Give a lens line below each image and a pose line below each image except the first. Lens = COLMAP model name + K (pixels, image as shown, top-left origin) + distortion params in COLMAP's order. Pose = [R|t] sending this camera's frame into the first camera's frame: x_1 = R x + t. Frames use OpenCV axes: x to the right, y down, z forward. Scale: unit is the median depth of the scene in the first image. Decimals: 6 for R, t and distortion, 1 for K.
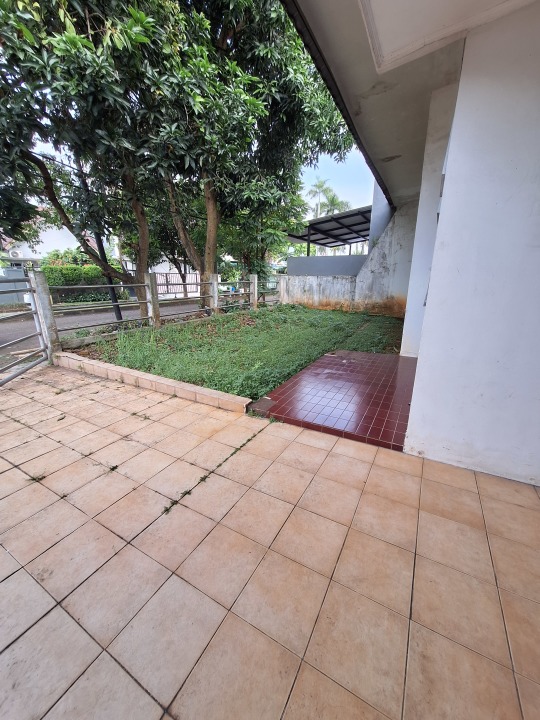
lens RADIAL K [[285.0, 0, 272.6], [0, 285.0, 360.4], [0, 0, 1]] dist [0.002361, 0.000108]
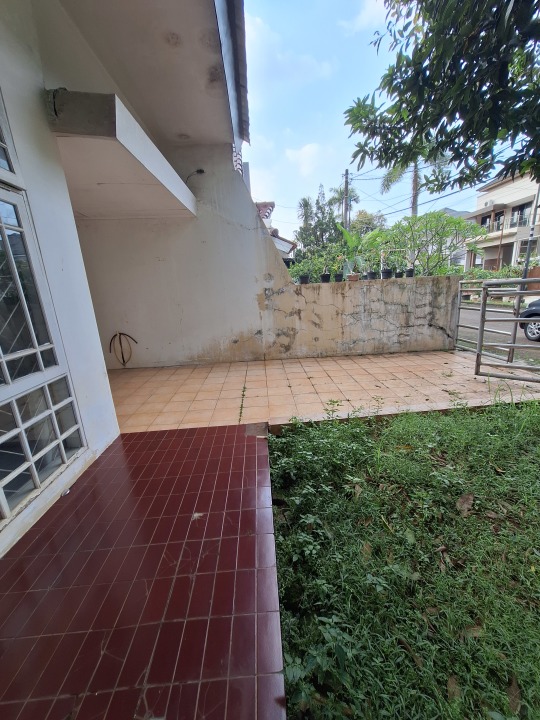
lens RADIAL K [[285.0, 0, 272.6], [0, 285.0, 360.4], [0, 0, 1]] dist [0.002361, 0.000108]
pose [[-0.849361, 0.176463, -0.497440, 0.519848], [-0.090593, 0.879731, 0.466762, -0.726350], [0.519980, 0.441514, -0.731222, 2.415563]]
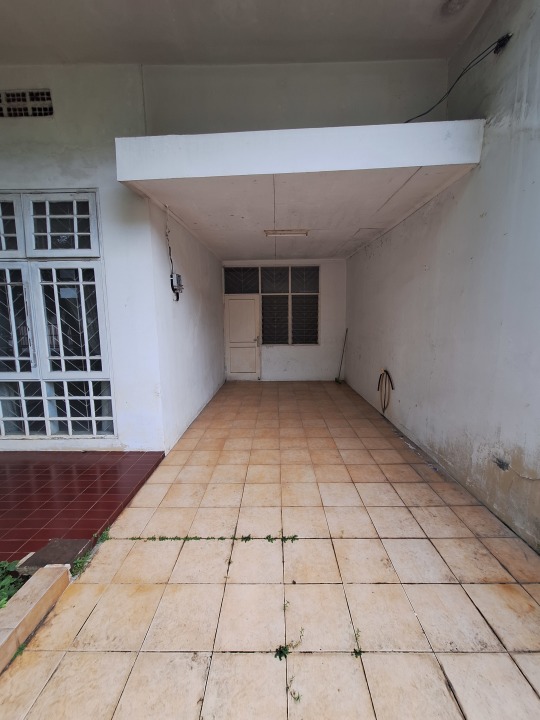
lens RADIAL K [[285.0, 0, 272.6], [0, 285.0, 360.4], [0, 0, 1]] dist [0.002361, 0.000108]
pose [[-0.475045, -0.117412, 0.872093, -1.052663], [0.249590, 0.932379, 0.261485, -0.381418], [-0.843823, 0.341883, -0.413617, 1.108739]]
